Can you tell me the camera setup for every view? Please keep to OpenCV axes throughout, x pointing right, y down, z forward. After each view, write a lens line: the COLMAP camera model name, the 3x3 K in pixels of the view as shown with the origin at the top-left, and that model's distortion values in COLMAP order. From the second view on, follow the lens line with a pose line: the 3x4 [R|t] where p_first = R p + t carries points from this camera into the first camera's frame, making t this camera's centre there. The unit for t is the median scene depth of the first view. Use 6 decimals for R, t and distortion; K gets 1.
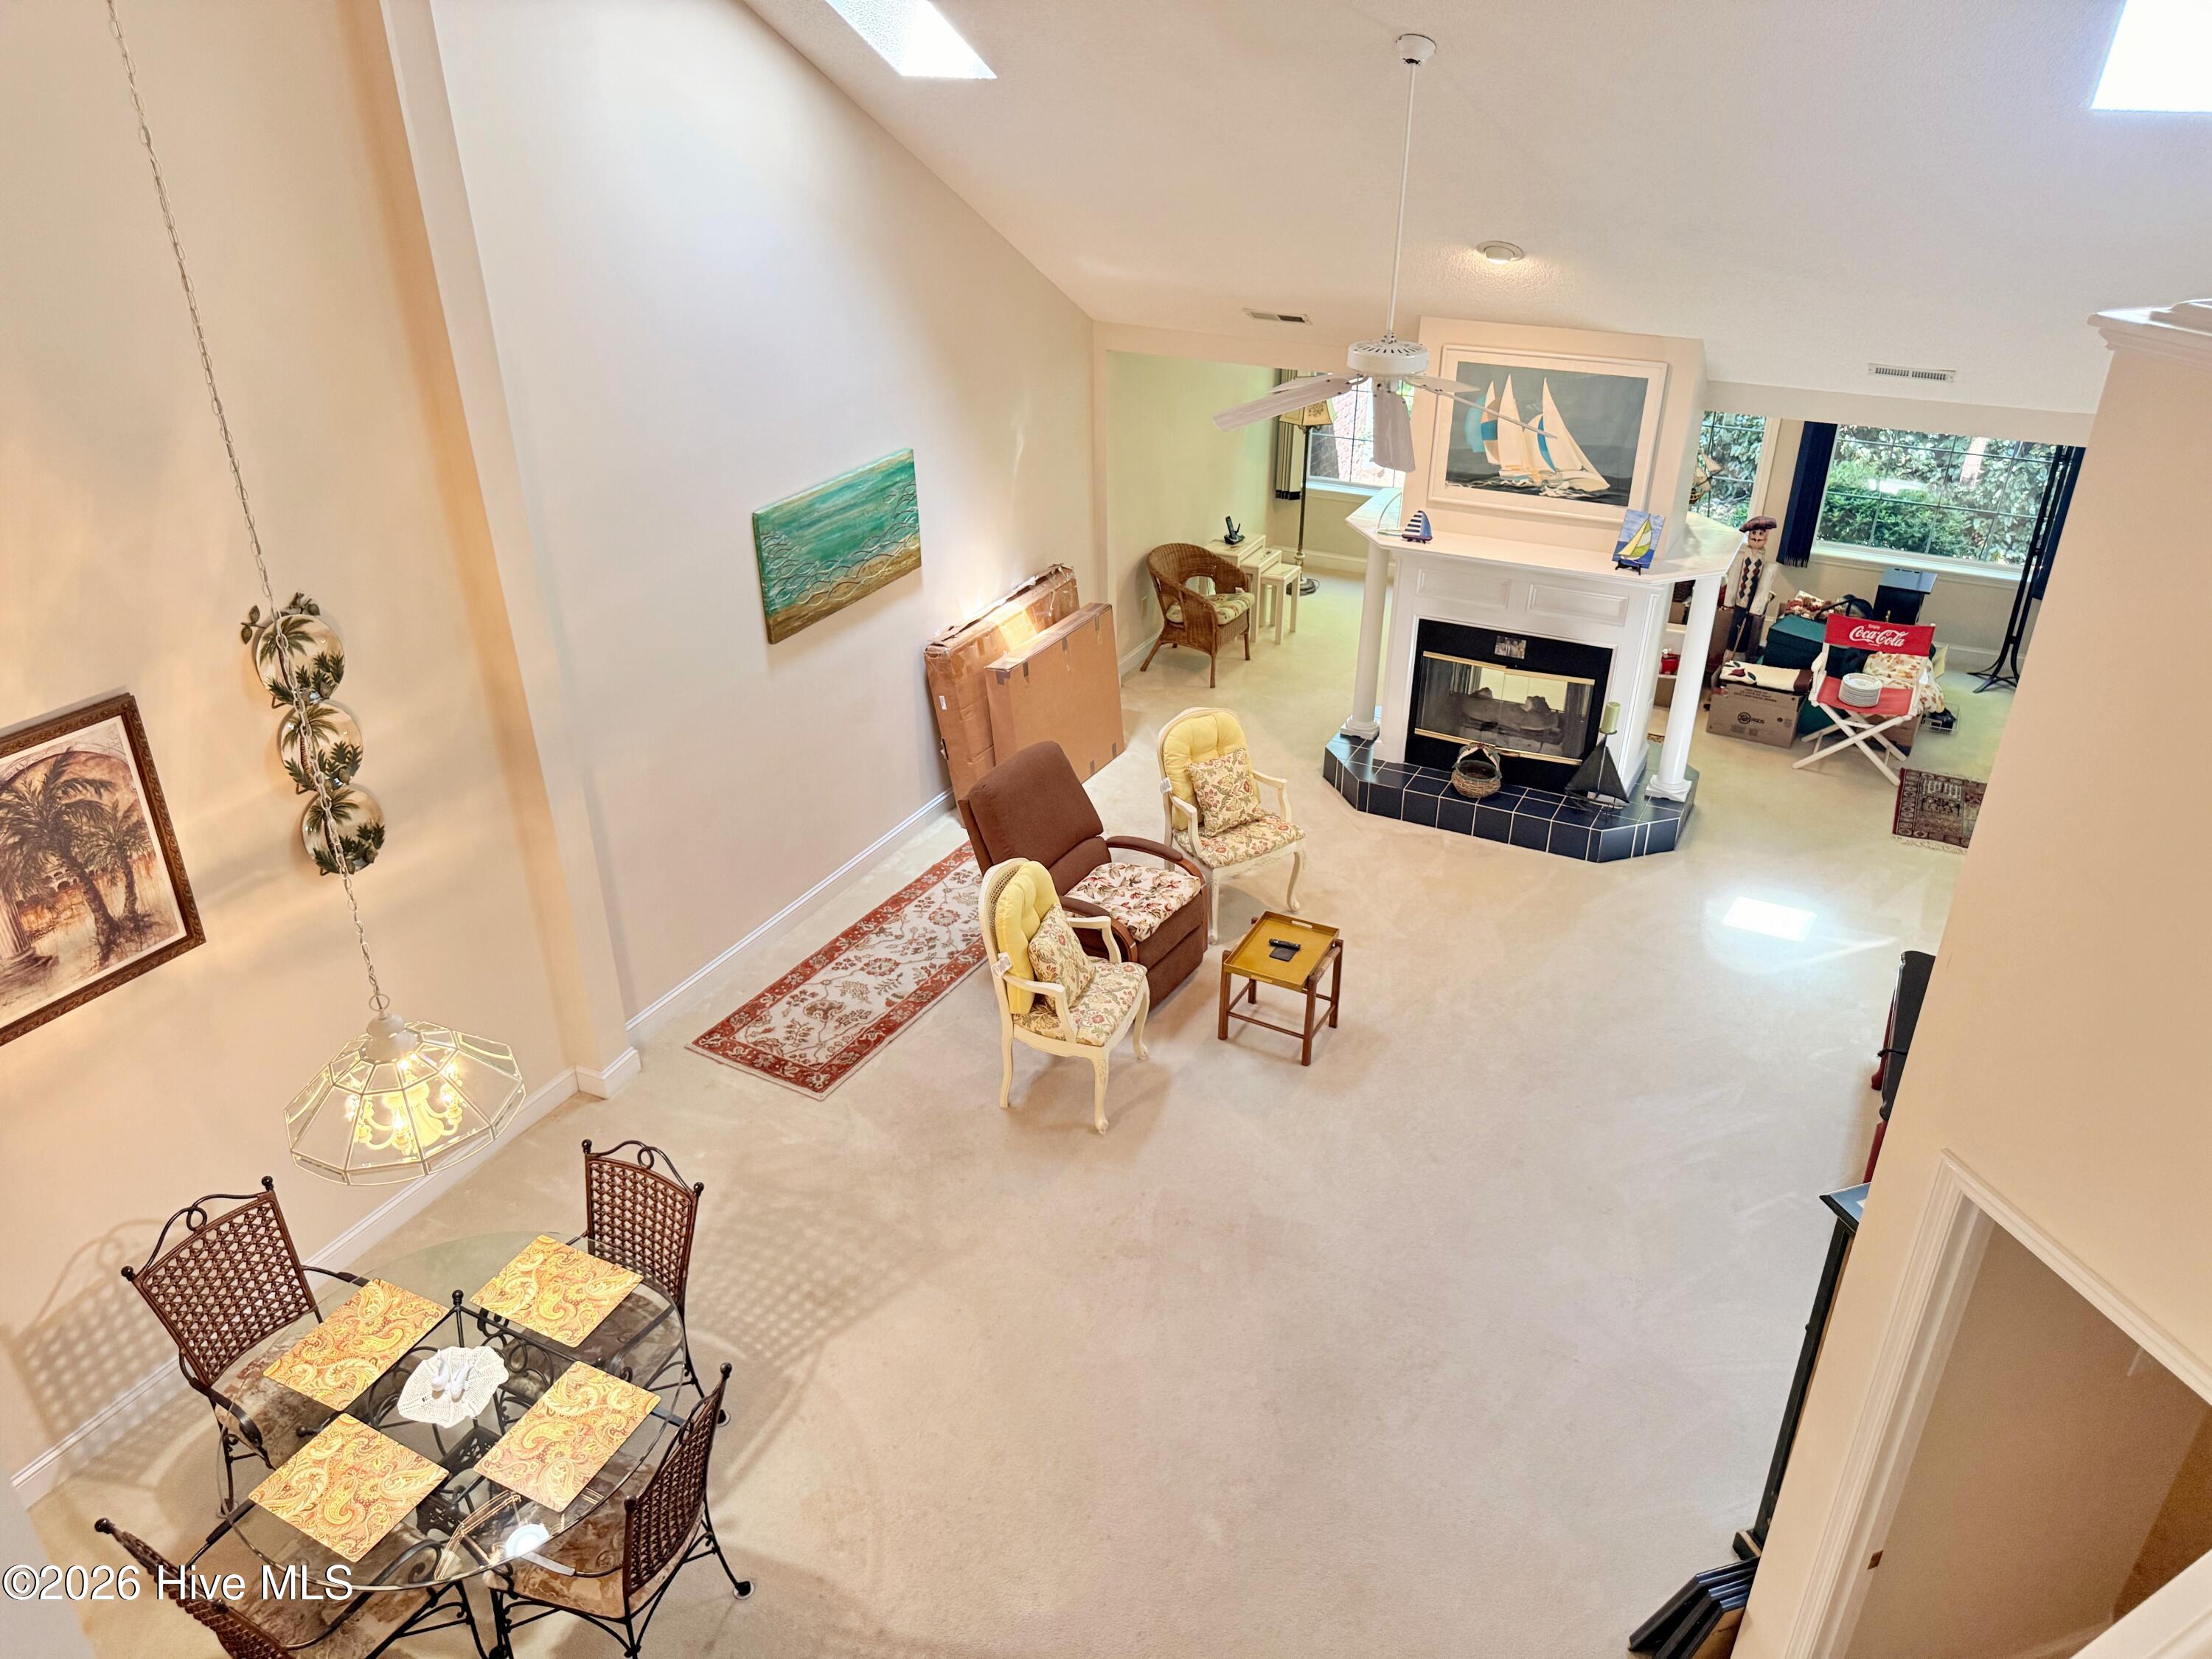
lens RADIAL K [[1533.7, 0, 1106.0], [0, 1533.7, 829.5], [0, 0, 1]] dist [0.068738, -0.110265]
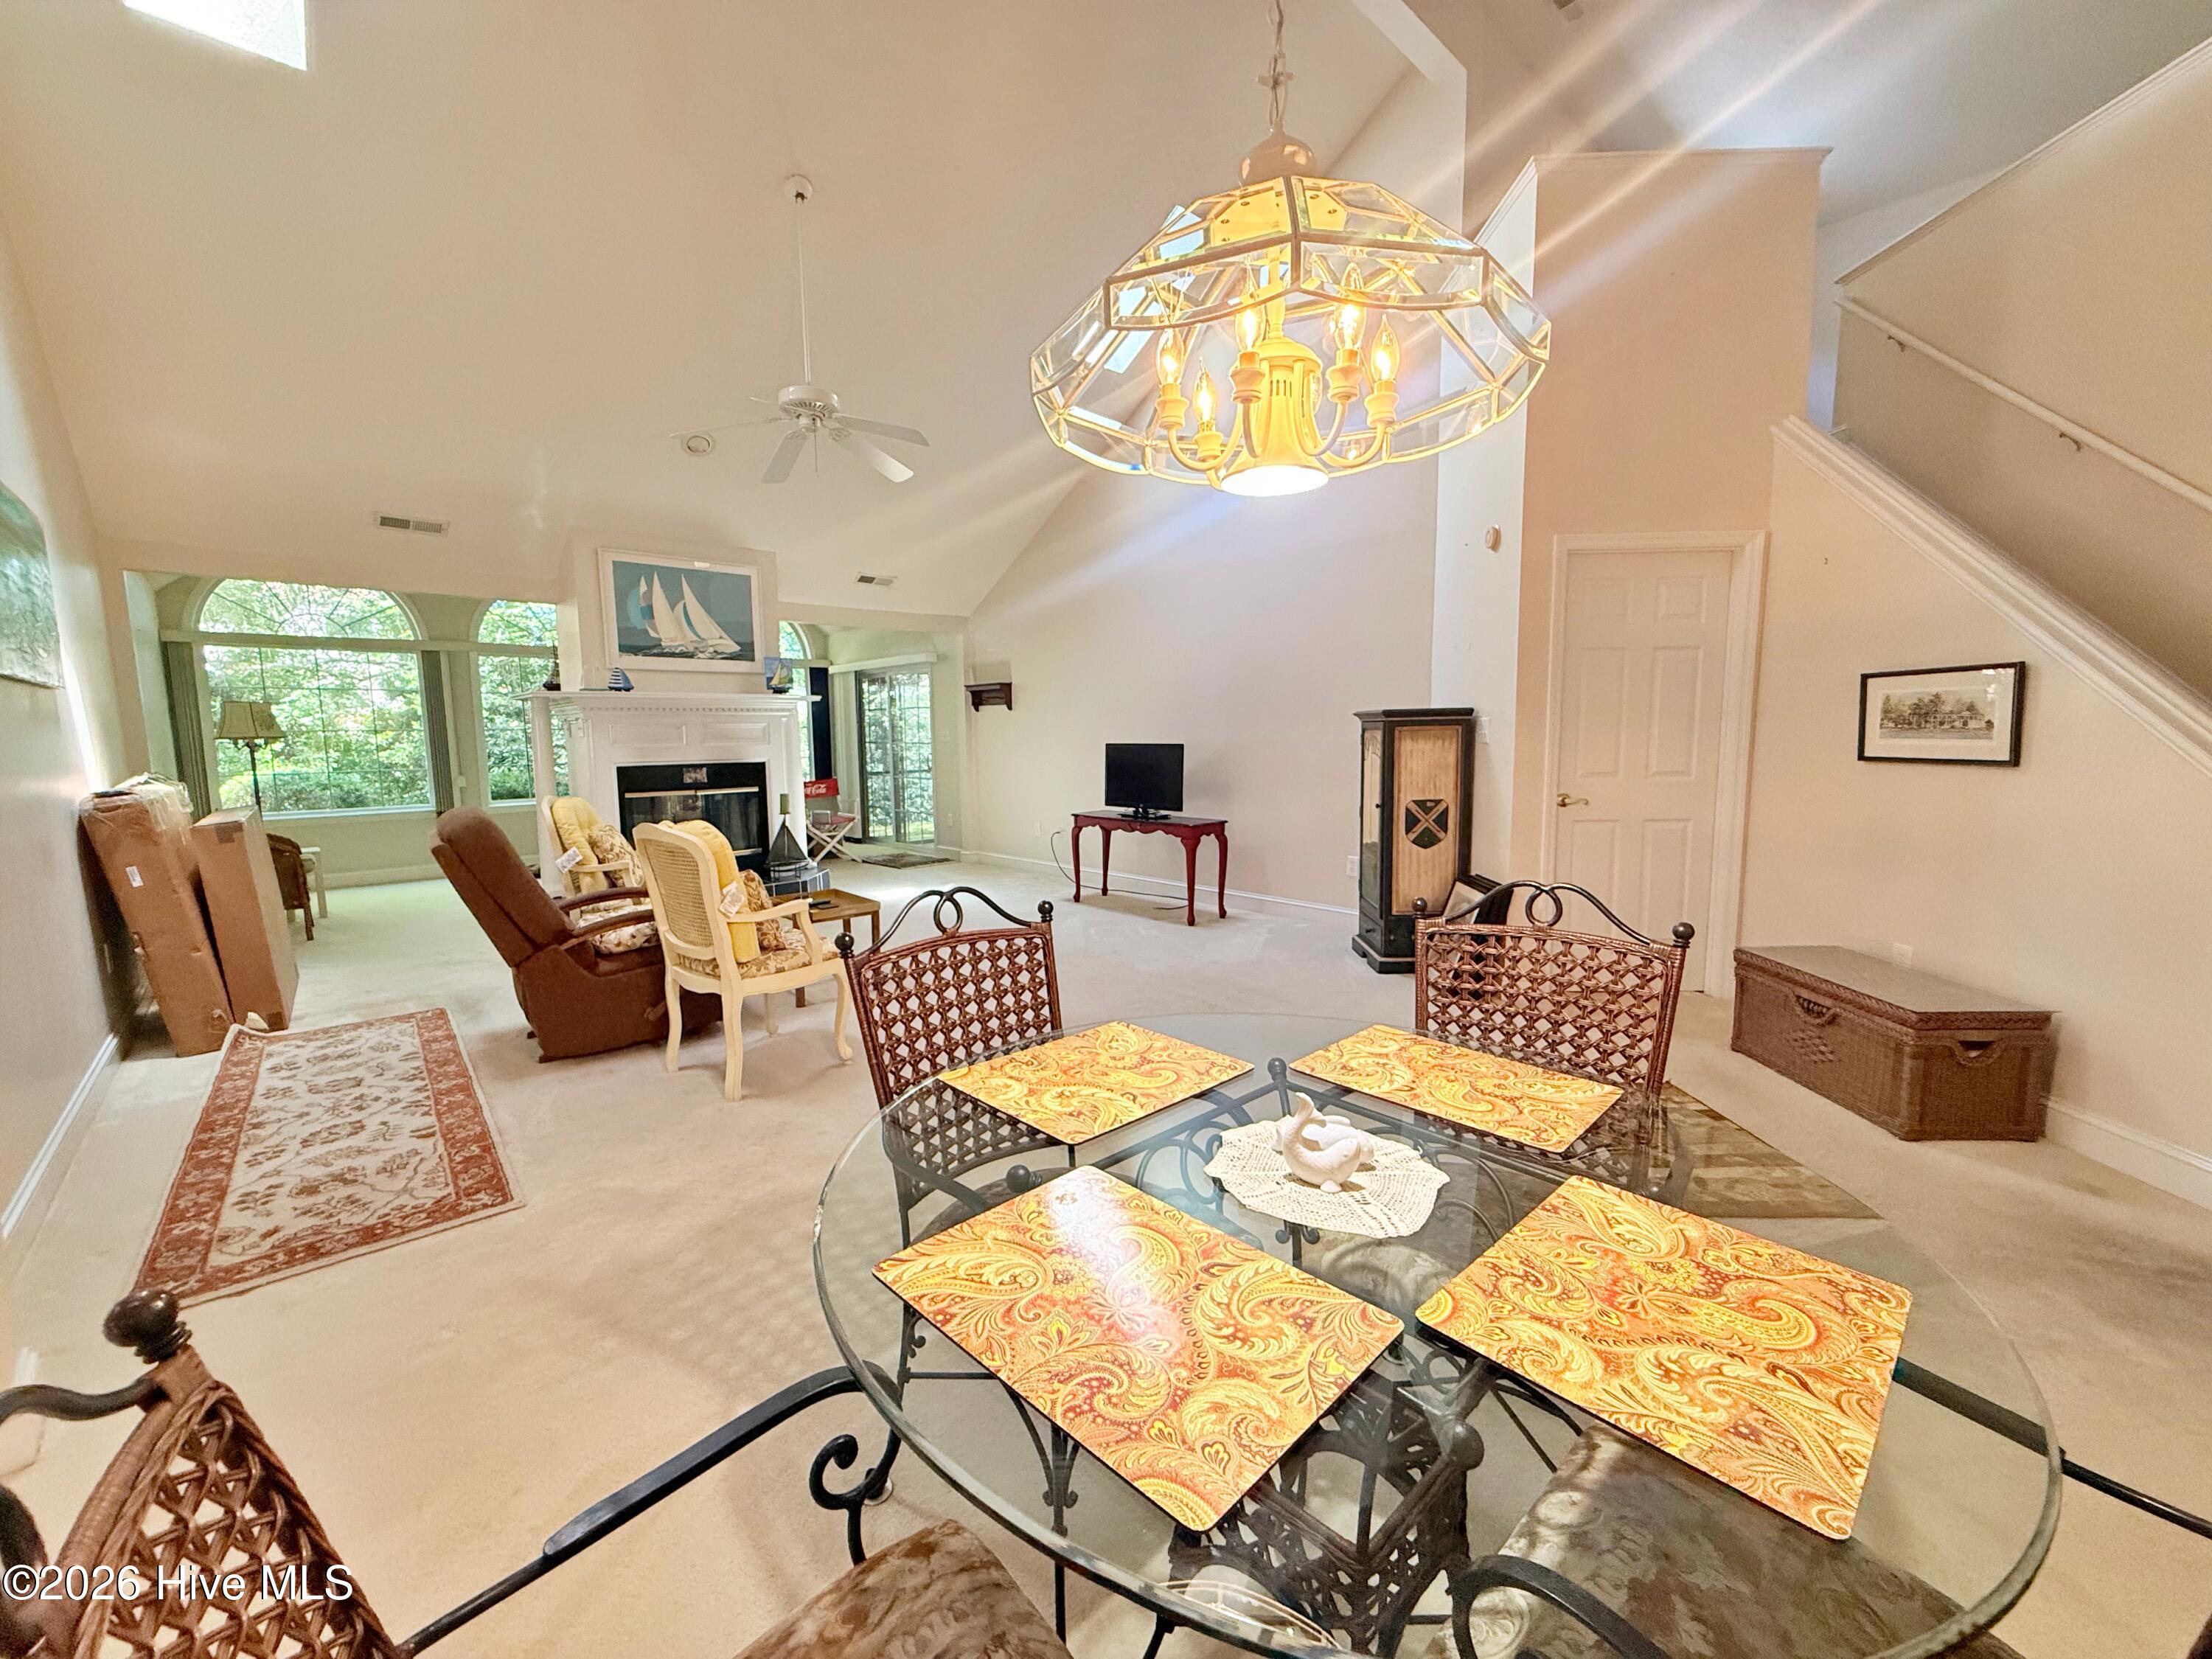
lens RADIAL K [[881.9, 0, 1098.8], [0, 881.9, 827.8], [0, 0, 1]] dist [-0.002988, -0.000250]
pose [[0.325839, -0.096835, 0.940453, -0.319015], [0.458109, 0.886332, -0.067459, 0.123675], [-0.827022, 0.452811, 0.333163, 0.434996]]
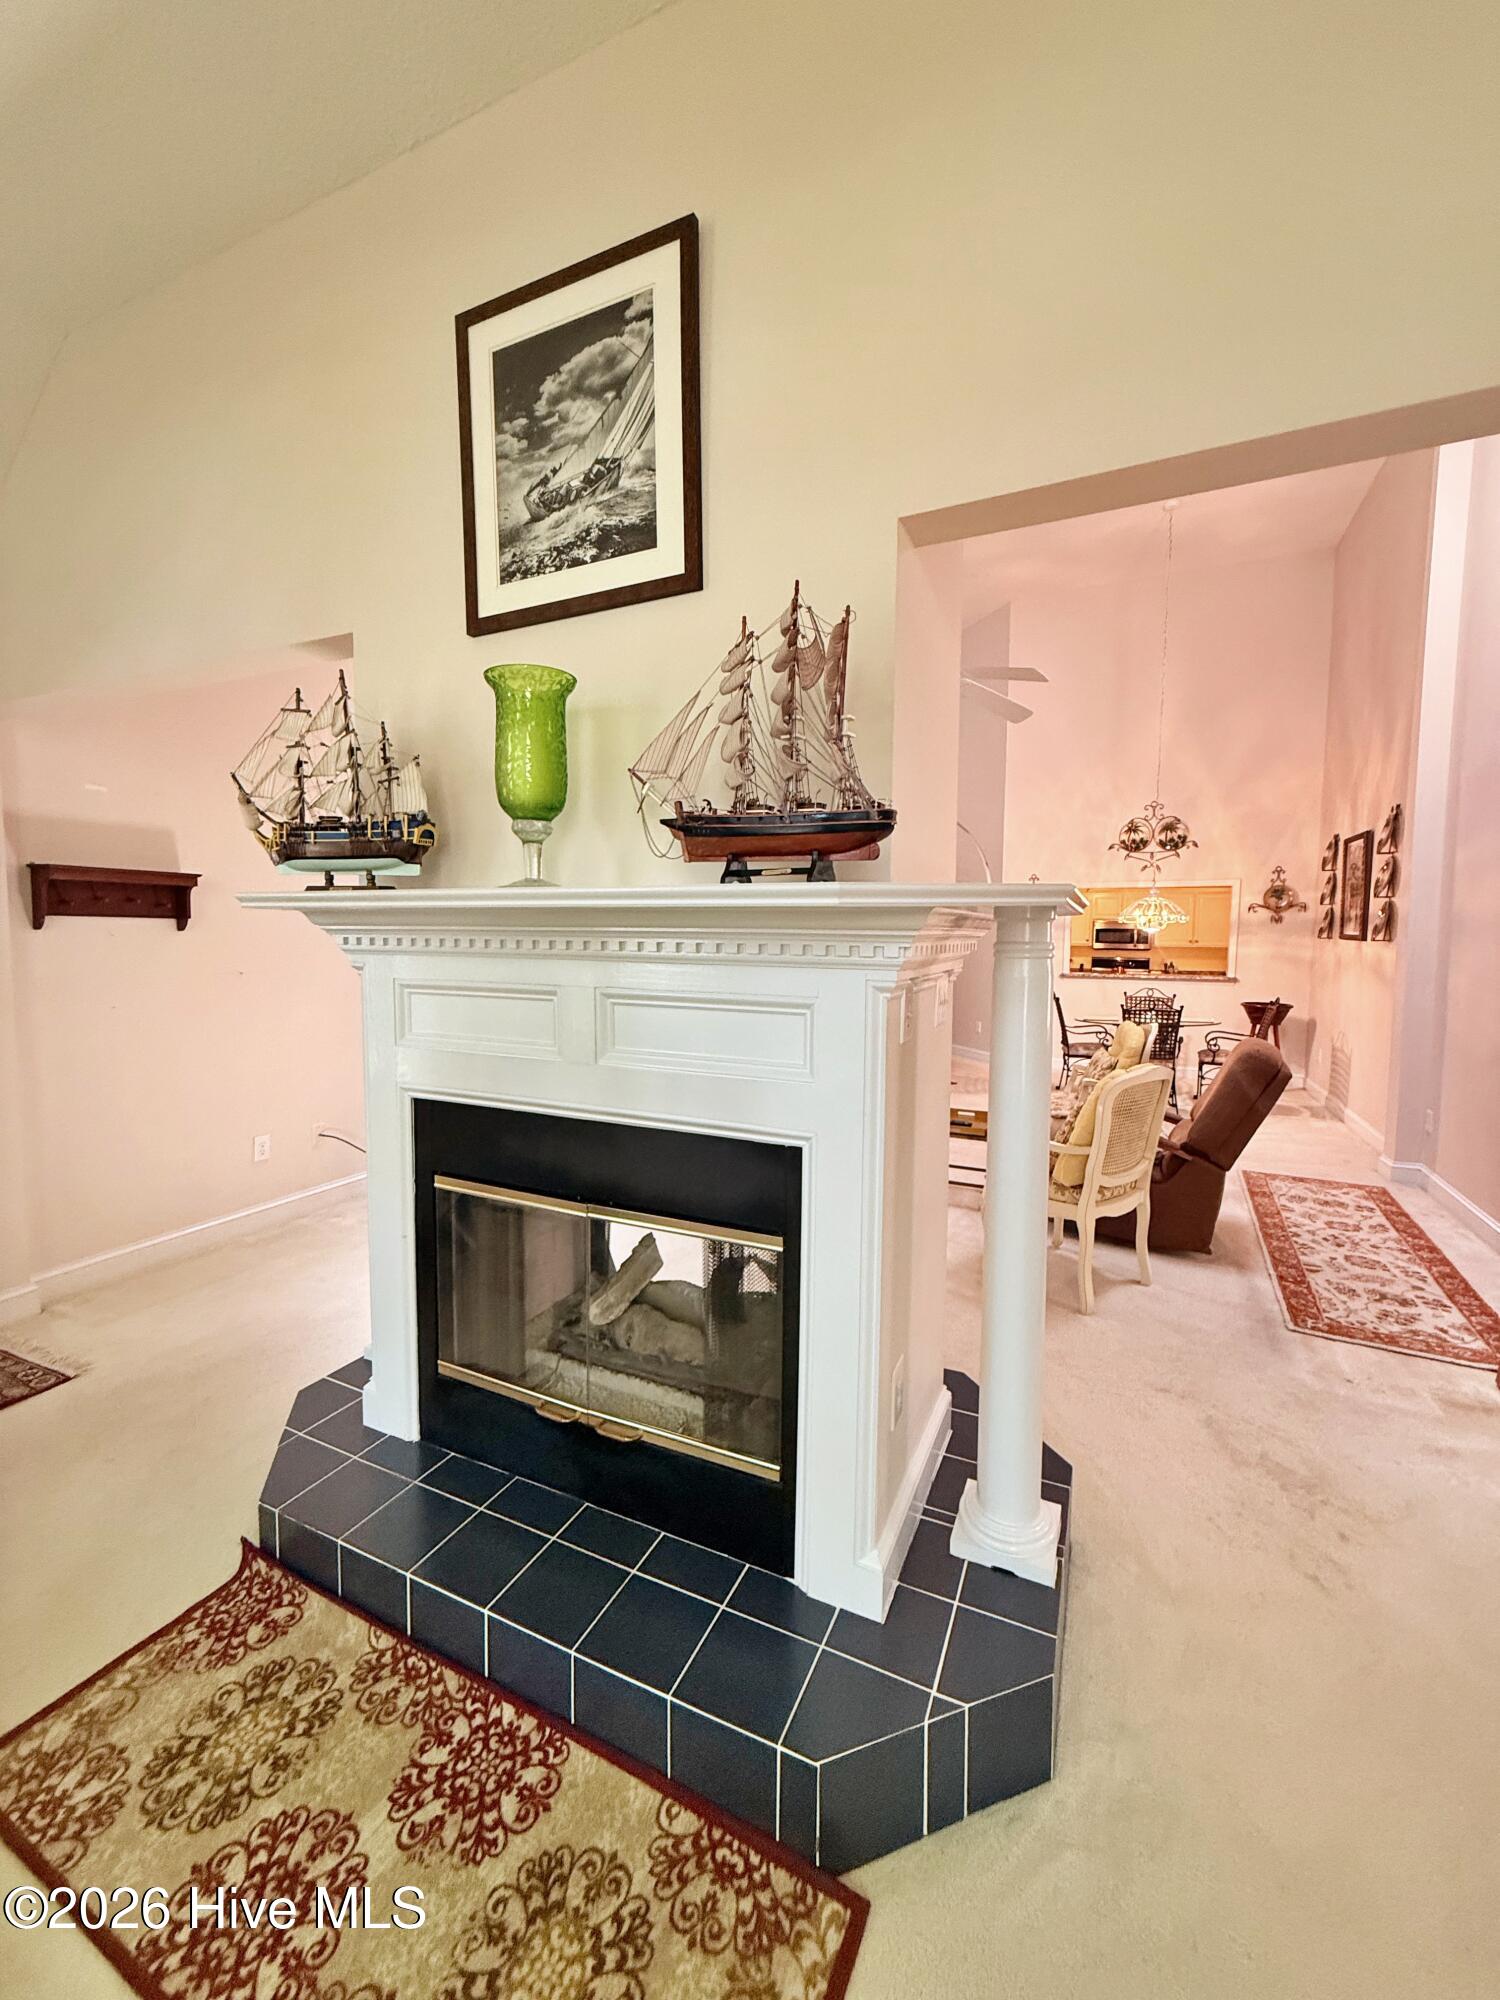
lens RADIAL K [[797.3, 0, 750.0], [0, 797.3, 1000.0], [0, 0, 1]] dist [-0.002988, -0.000250]
pose [[-0.998450, 0.003349, -0.055553, 0.248116], [-0.027509, 0.838024, 0.544939, -0.278475], [0.048380, 0.545623, -0.836633, 1.118276]]
